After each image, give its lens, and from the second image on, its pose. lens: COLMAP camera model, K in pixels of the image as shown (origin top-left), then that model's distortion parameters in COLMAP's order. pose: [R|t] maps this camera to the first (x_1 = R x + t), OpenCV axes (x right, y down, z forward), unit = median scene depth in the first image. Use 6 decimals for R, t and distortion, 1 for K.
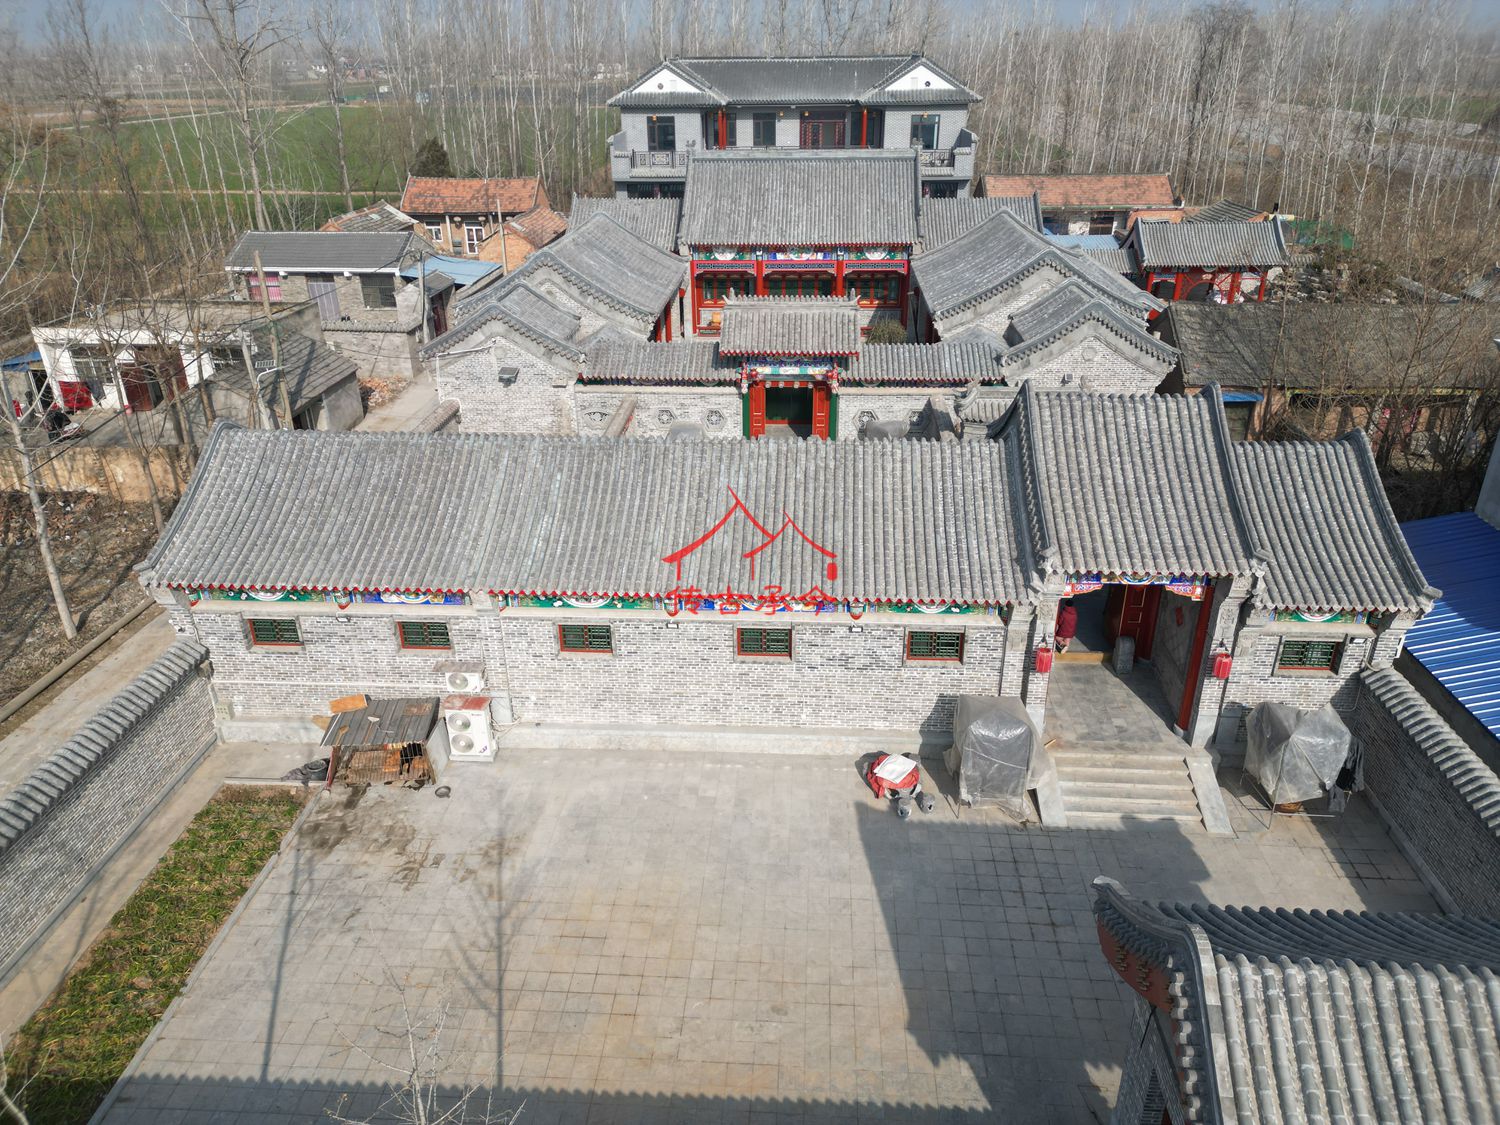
lens RADIAL K [[1026.7, 0, 750.0], [0, 1026.7, 562.5], [0, 0, 1]] dist [0.083869, -0.096008]
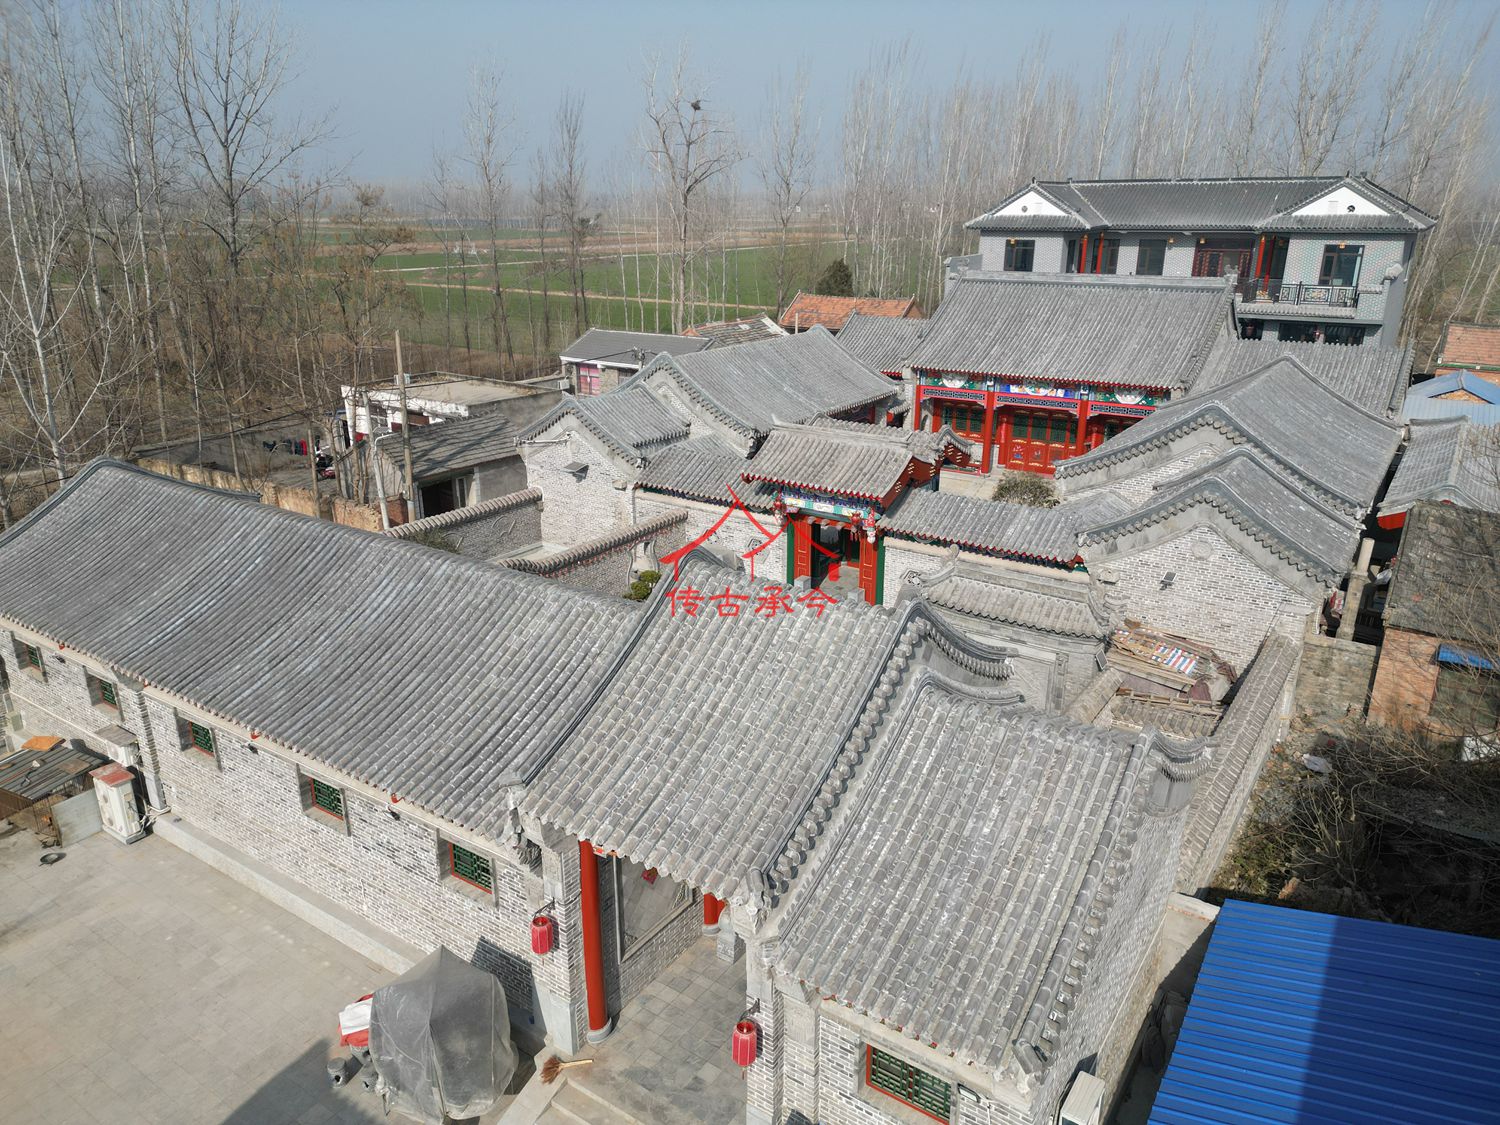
lens RADIAL K [[1026.7, 0, 750.0], [0, 1026.7, 562.5], [0, 0, 1]] dist [0.083869, -0.096008]
pose [[0.857679, 0.176393, -0.482983, 0.283237], [-0.230644, 0.971495, -0.054771, -0.057910], [0.459555, 0.158374, 0.873915, 0.168699]]
